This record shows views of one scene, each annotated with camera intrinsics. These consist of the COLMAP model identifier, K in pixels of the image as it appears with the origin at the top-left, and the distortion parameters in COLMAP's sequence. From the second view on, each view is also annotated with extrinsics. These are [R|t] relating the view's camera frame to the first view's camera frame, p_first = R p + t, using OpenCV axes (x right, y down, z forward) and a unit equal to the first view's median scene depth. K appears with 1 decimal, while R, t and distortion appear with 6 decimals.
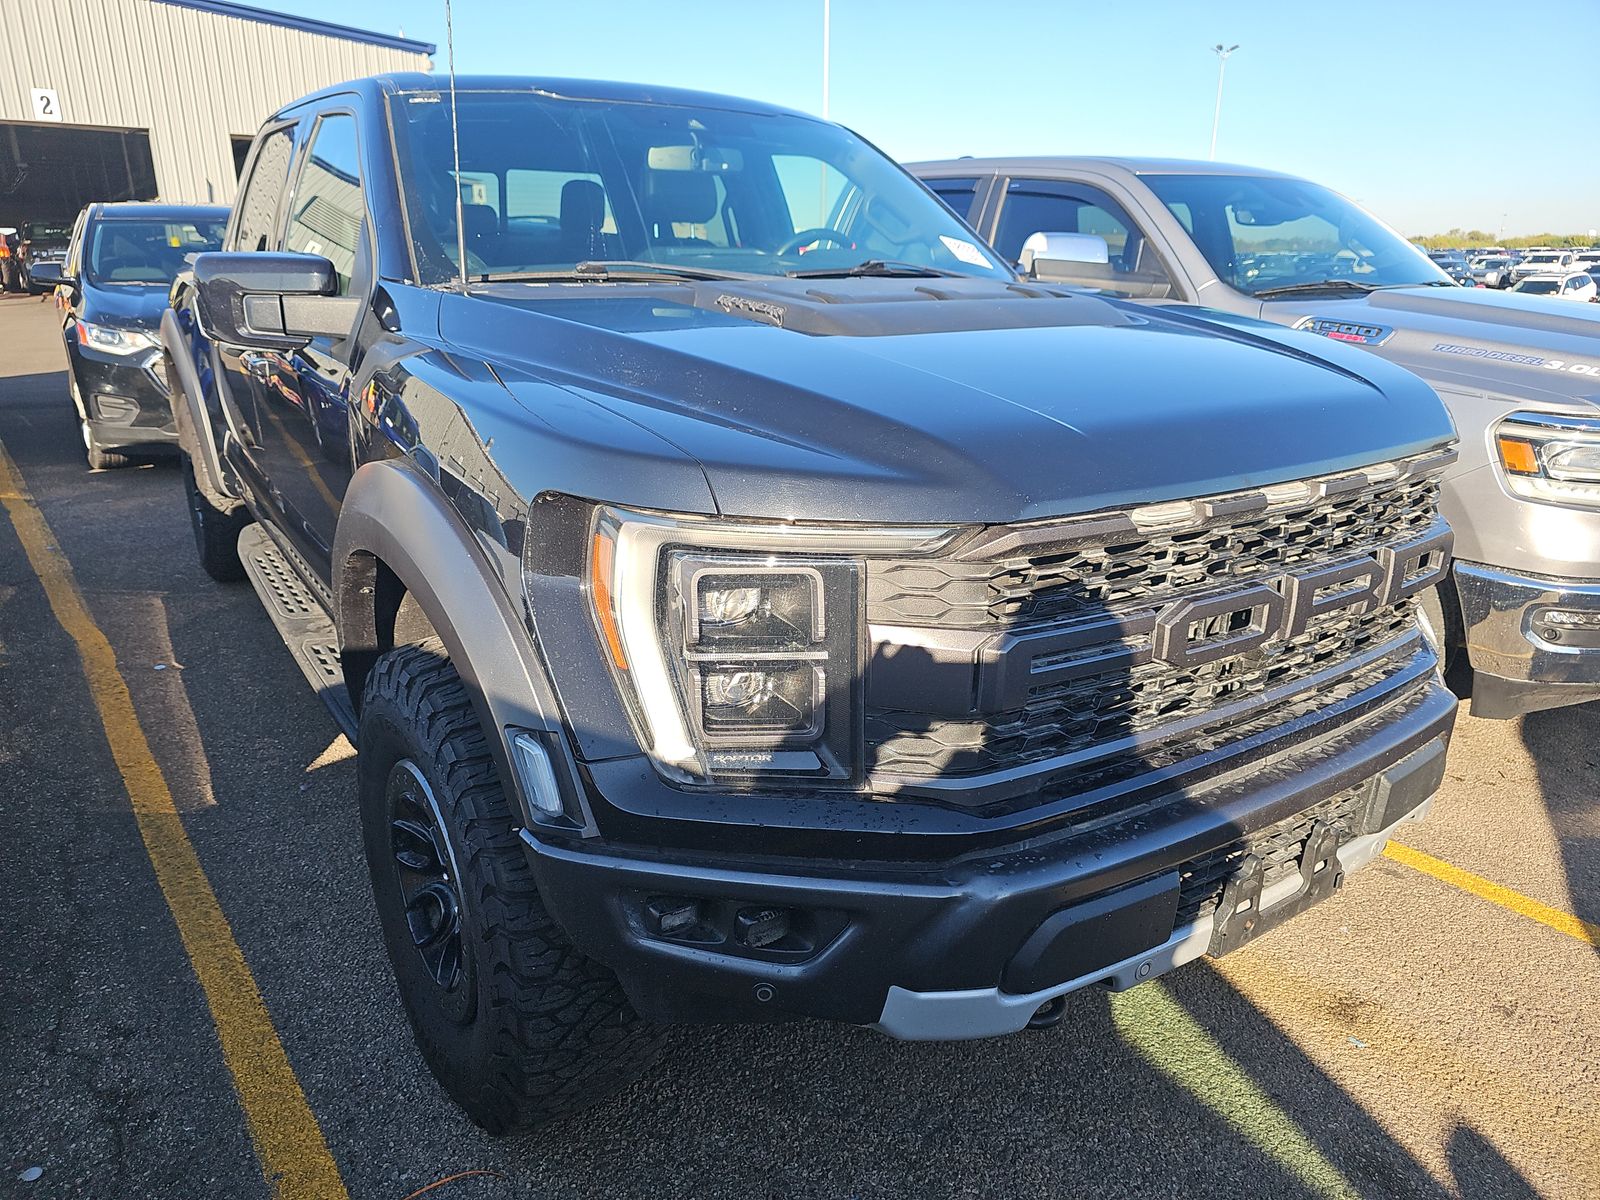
lens RADIAL K [[1067.3, 0, 812.7], [0, 1067.3, 592.3], [0, 0, 1]] dist [0.025372, -0.017358]
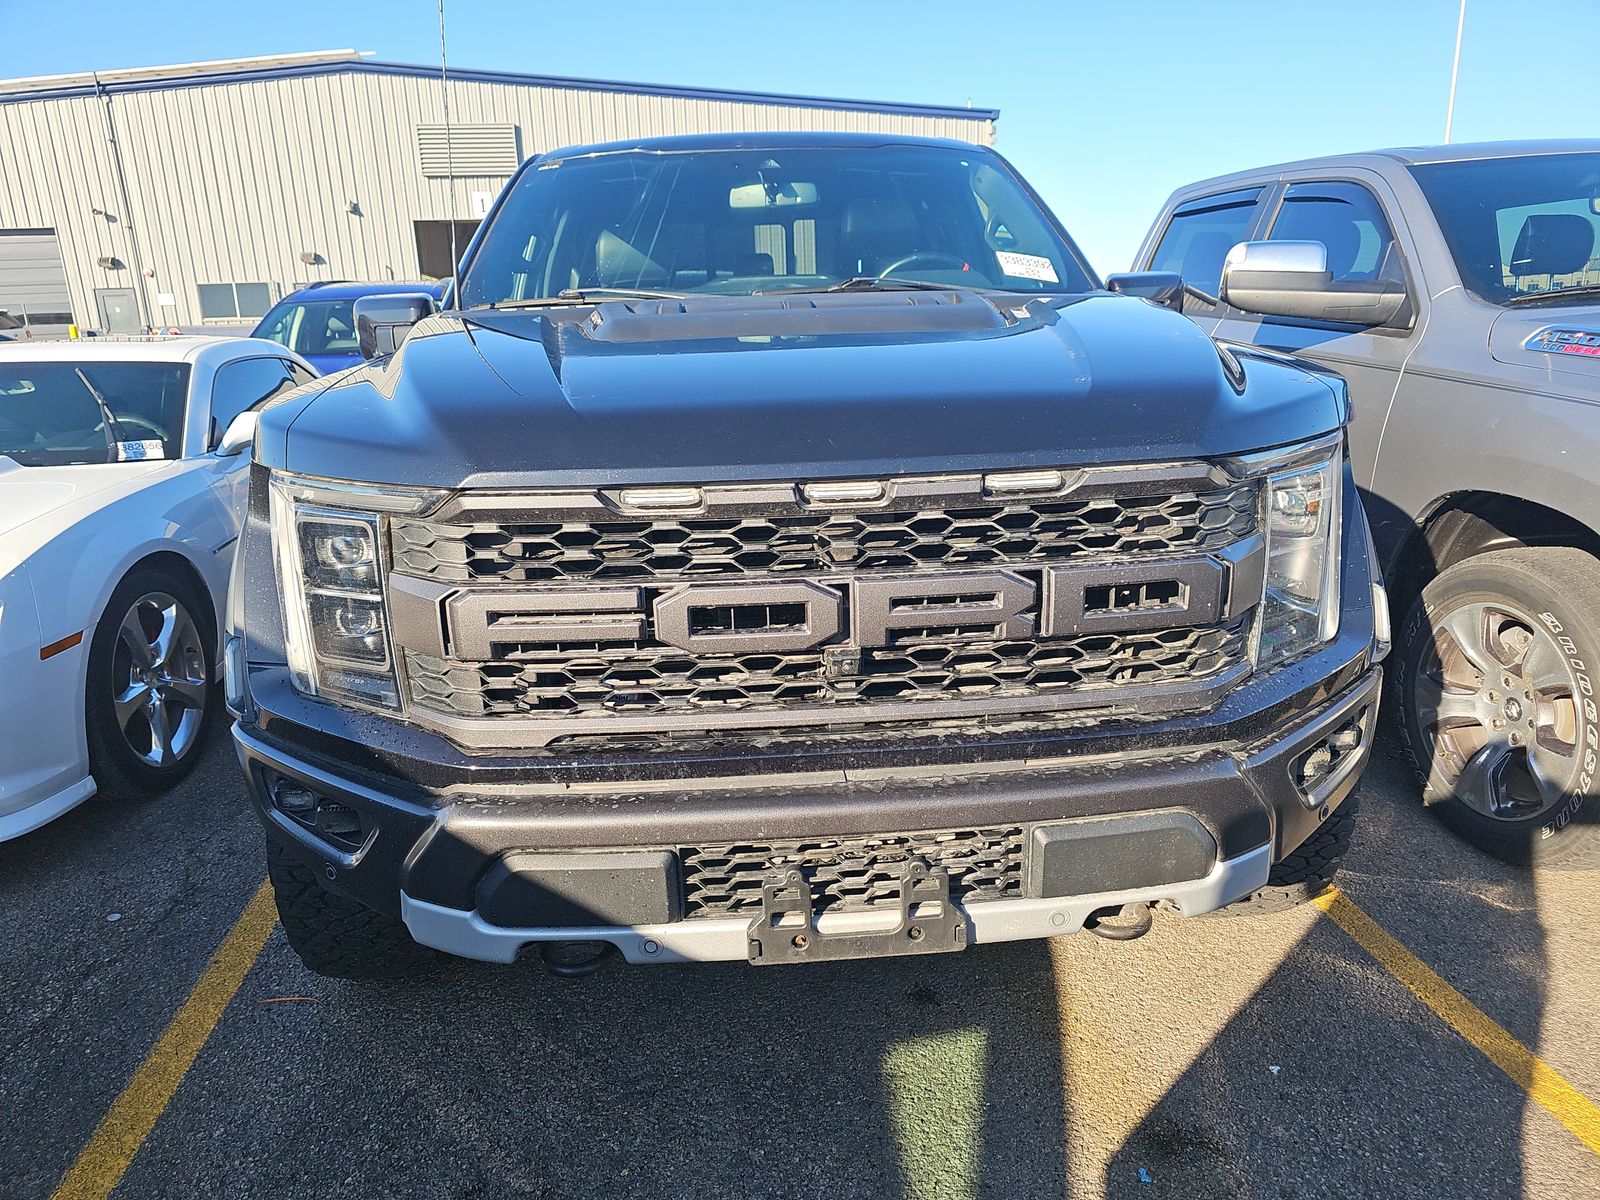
lens RADIAL K [[1102.6, 0, 800.0], [0, 1102.6, 600.0], [0, 0, 1]] dist [0.007495, -0.002175]
pose [[0.865313, 0.090538, -0.492986, 0.373671], [-0.113337, 0.993420, -0.016491, 0.011284], [0.488249, 0.070143, 0.869881, 0.057557]]
